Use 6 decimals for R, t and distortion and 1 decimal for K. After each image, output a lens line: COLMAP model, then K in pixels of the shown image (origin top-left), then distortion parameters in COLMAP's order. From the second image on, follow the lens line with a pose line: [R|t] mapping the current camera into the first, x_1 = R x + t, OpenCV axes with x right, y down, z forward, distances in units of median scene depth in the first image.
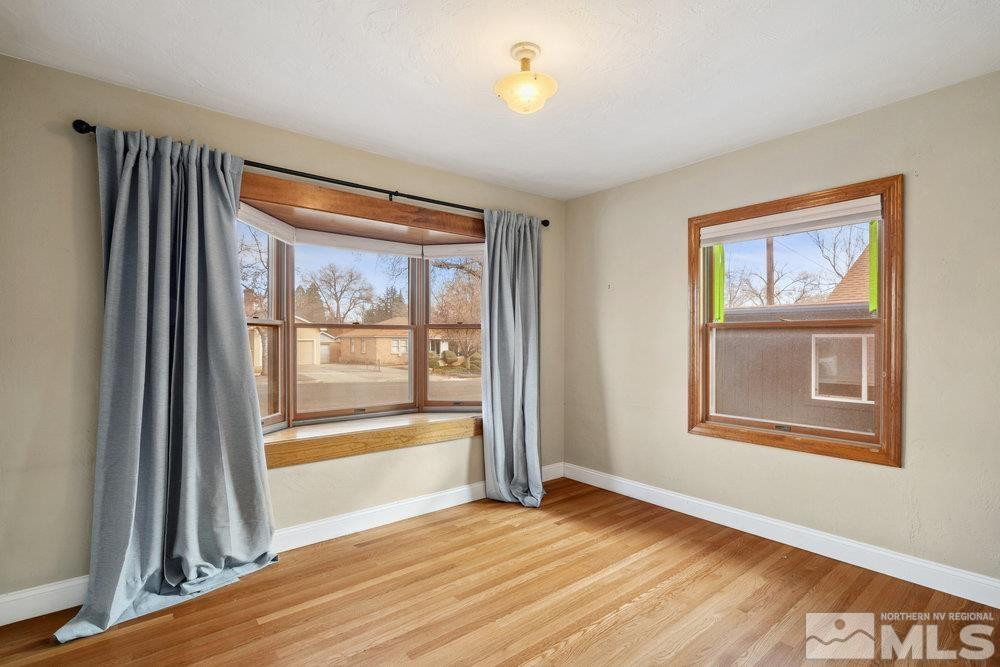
lens RADIAL K [[454.1, 0, 504.0], [0, 454.1, 334.3], [0, 0, 1]] dist [0.000523, 0.000400]
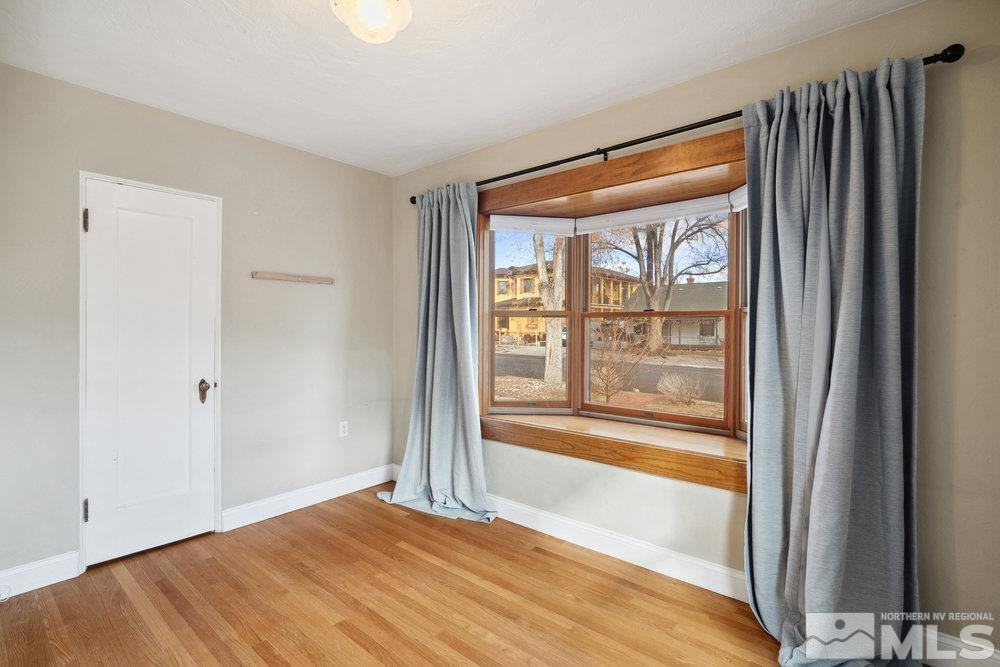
lens RADIAL K [[468.4, 0, 503.1], [0, 468.4, 321.7], [0, 0, 1]] dist [-0.000107, 0.000032]
pose [[0.207366, -0.007459, -0.978235, 0.649037], [0.007077, 0.999956, -0.006124, 0.000369], [0.978238, -0.005653, 0.207410, 0.771695]]
